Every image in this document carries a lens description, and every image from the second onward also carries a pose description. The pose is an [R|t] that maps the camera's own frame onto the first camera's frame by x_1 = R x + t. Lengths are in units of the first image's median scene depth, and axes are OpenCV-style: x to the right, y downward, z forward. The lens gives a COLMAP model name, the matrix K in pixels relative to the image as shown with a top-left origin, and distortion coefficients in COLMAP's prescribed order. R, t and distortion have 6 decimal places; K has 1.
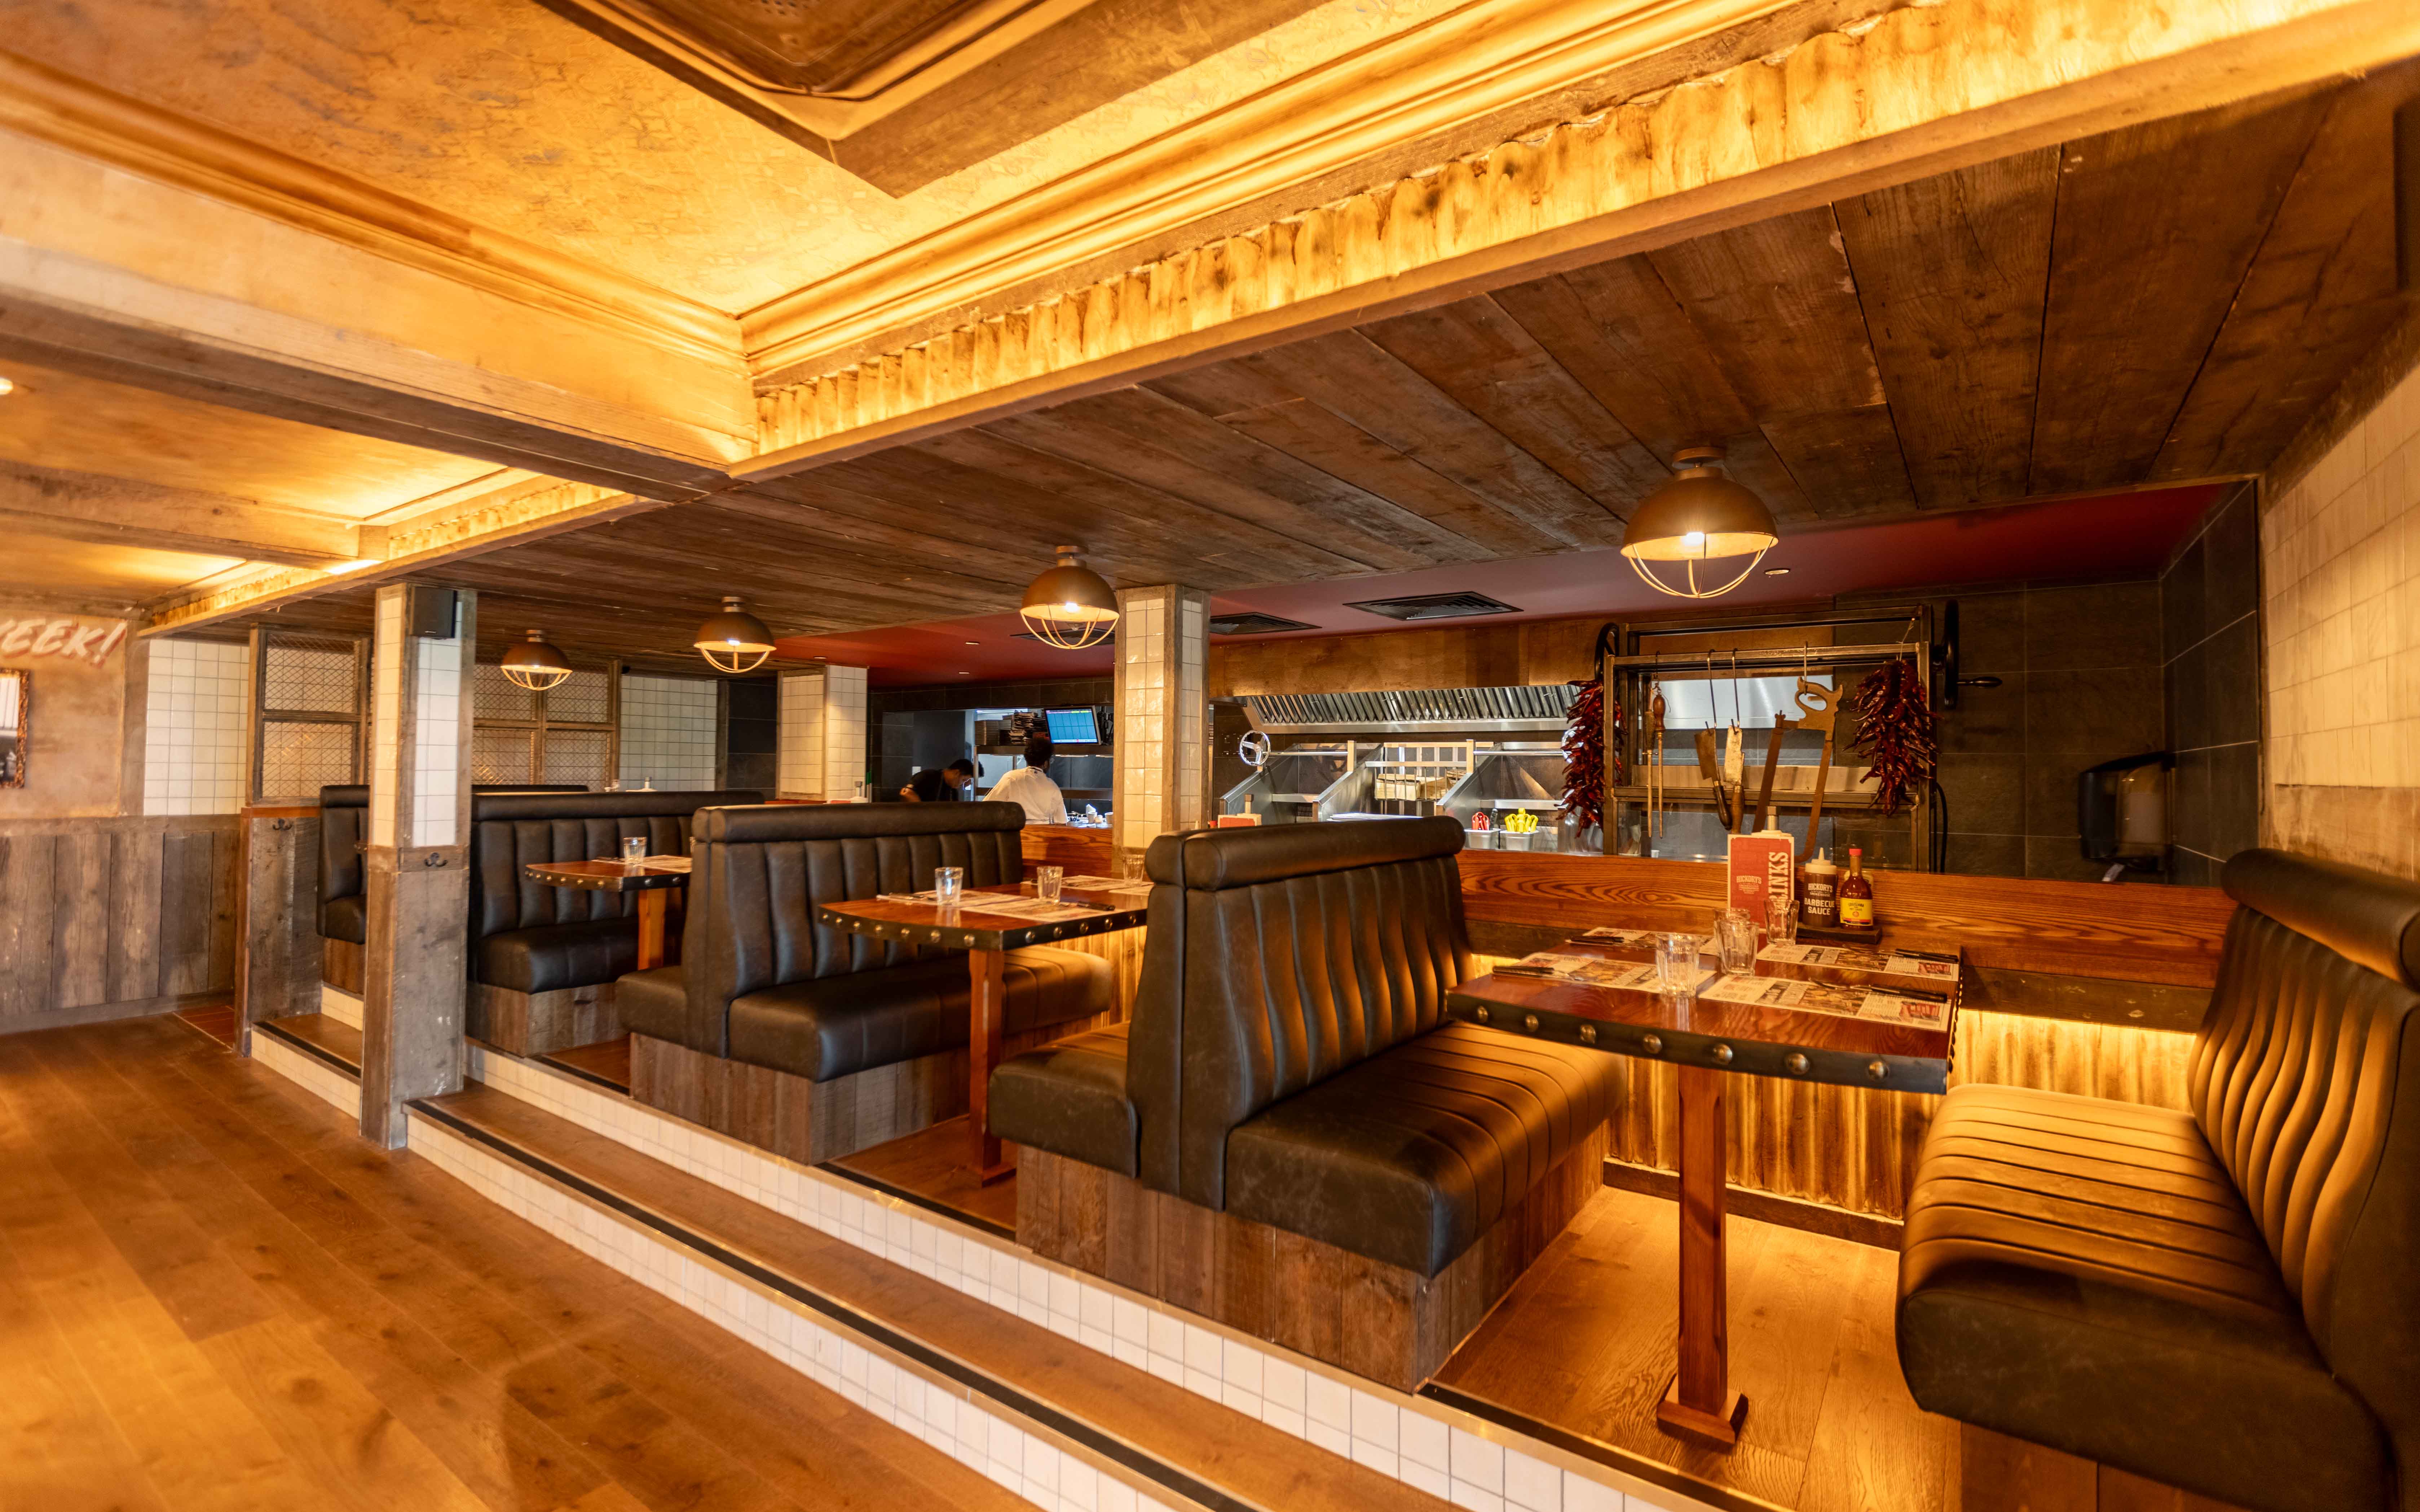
lens RADIAL K [[1106.3, 0, 1202.0], [0, 1106.3, 729.1], [0, 0, 1]] dist [-0.000925, 0.000623]
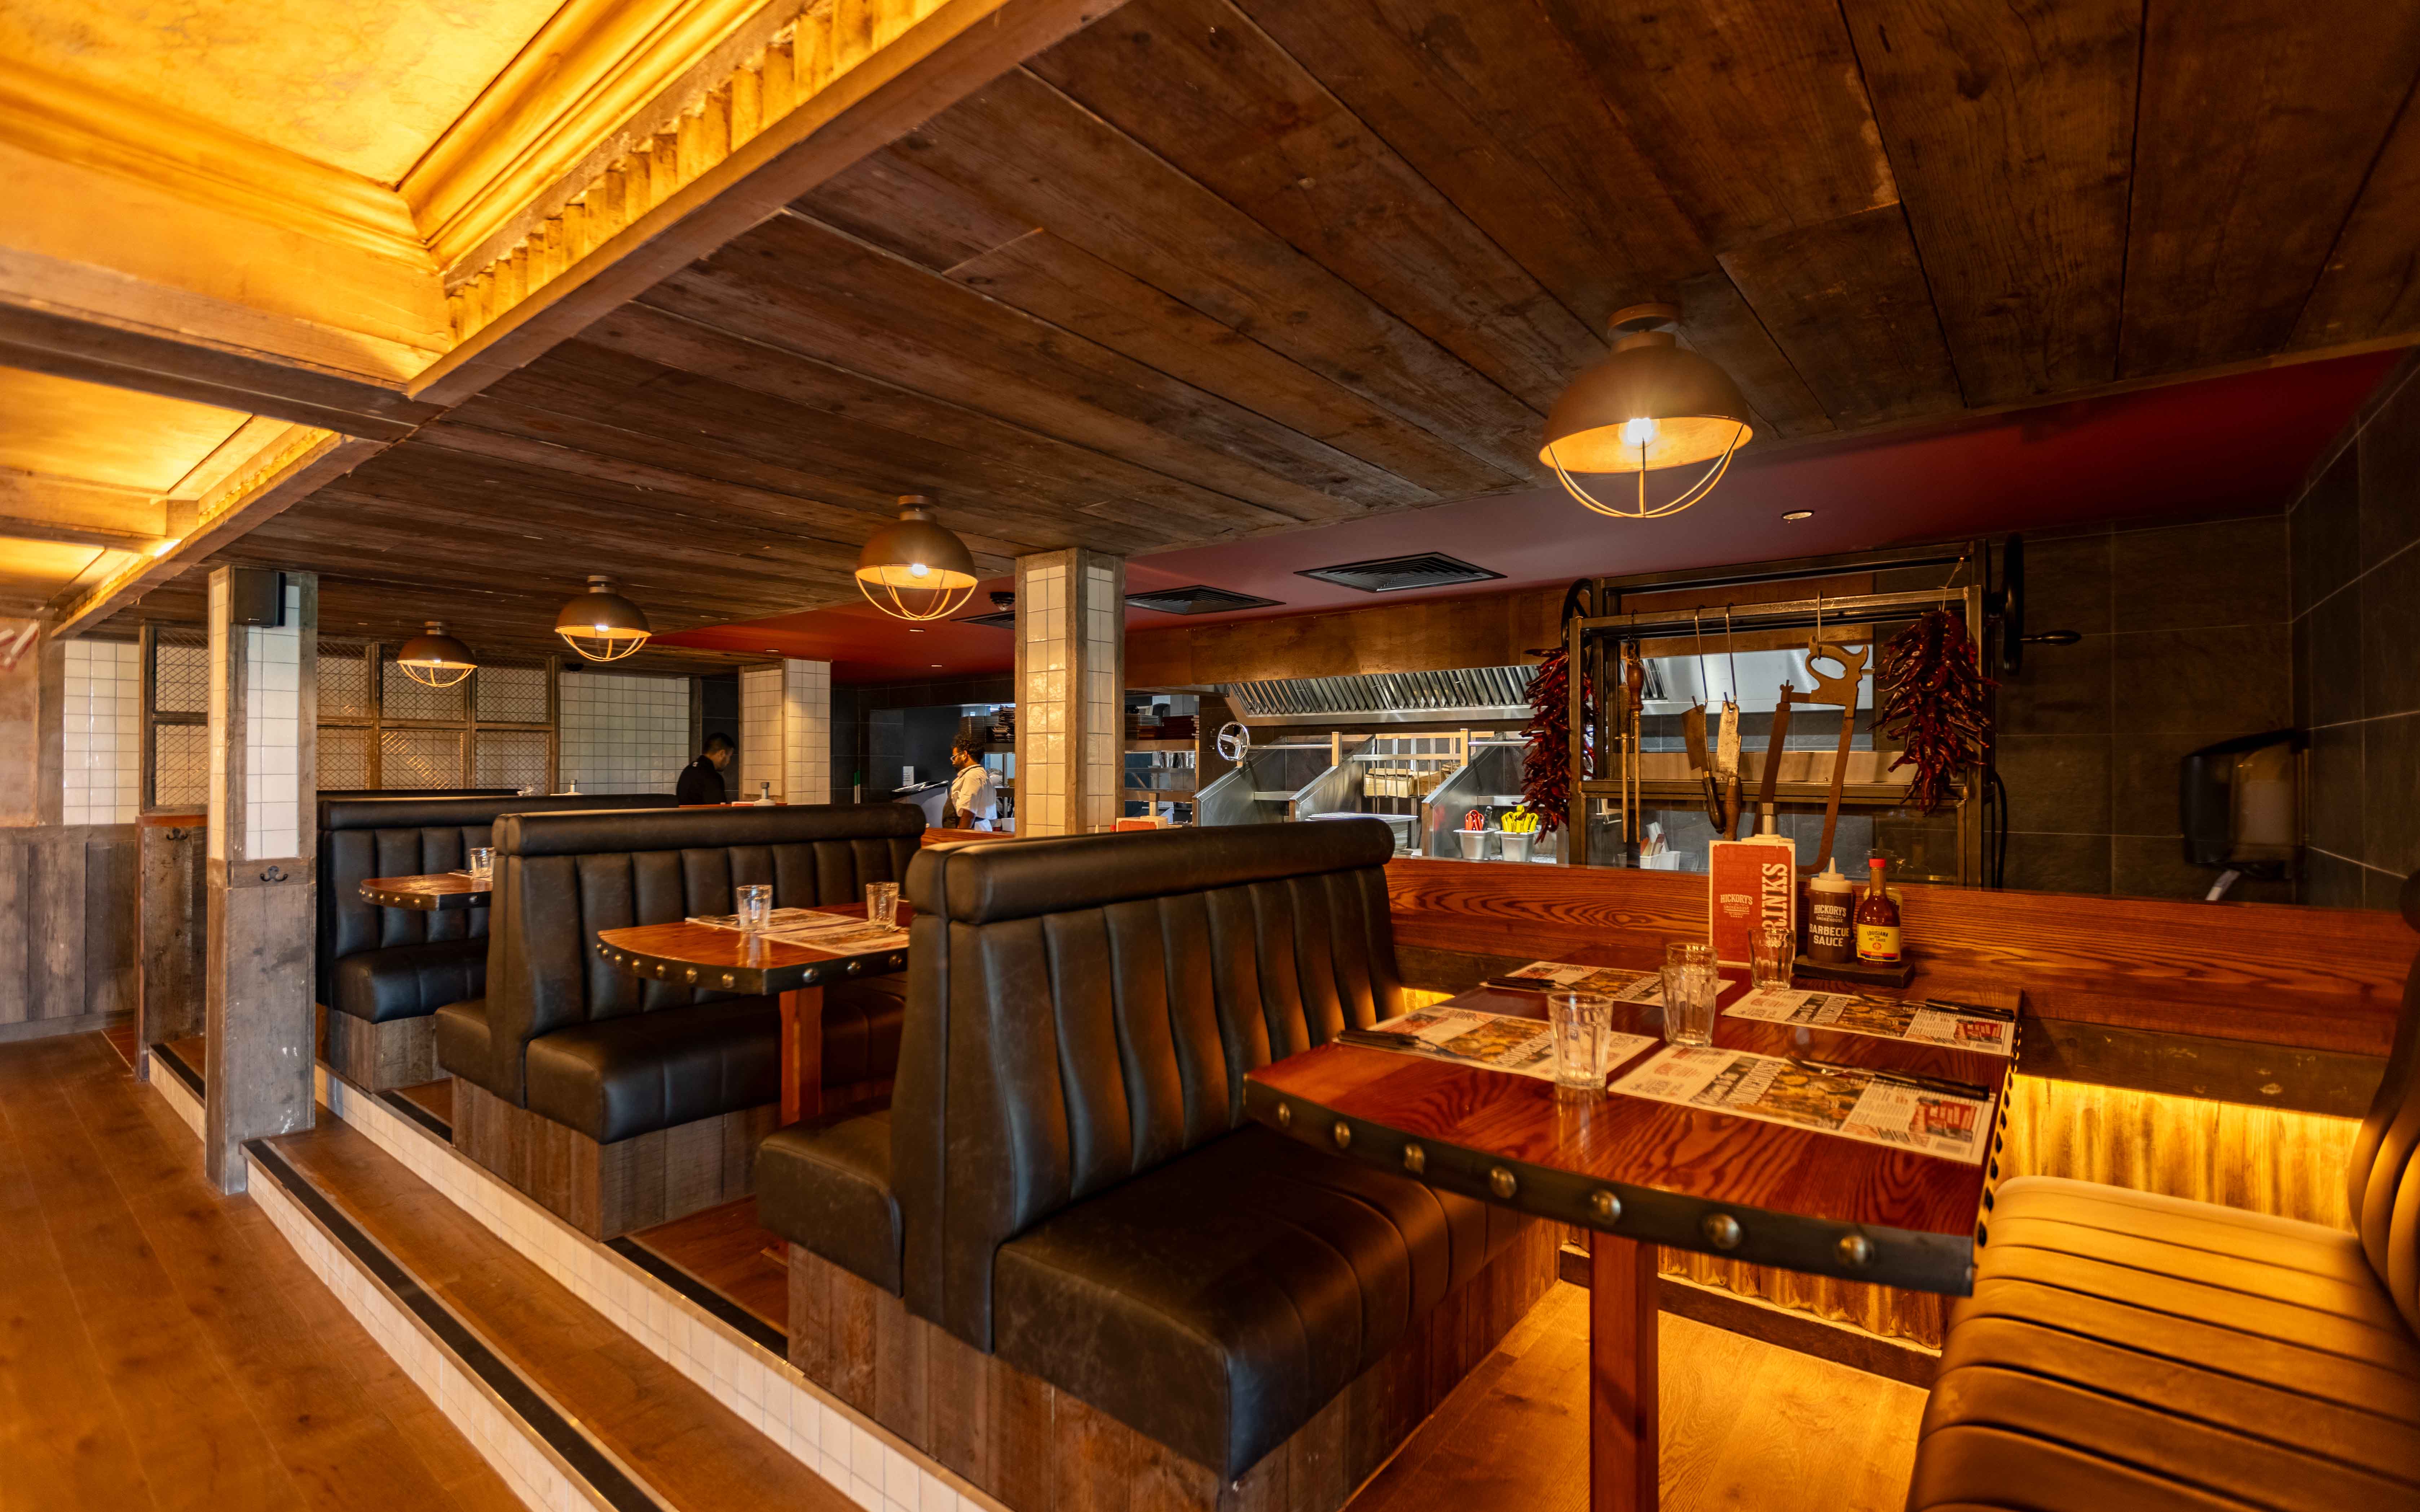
lens RADIAL K [[1083.5, 0, 1220.1], [0, 1083.5, 749.0], [0, 0, 1]] dist [0.000195, -0.001434]
pose [[0.998748, -0.011160, -0.048763, 0.153998], [0.012093, 0.999749, 0.018875, 0.012043], [0.048540, -0.019441, 0.998632, 0.207654]]
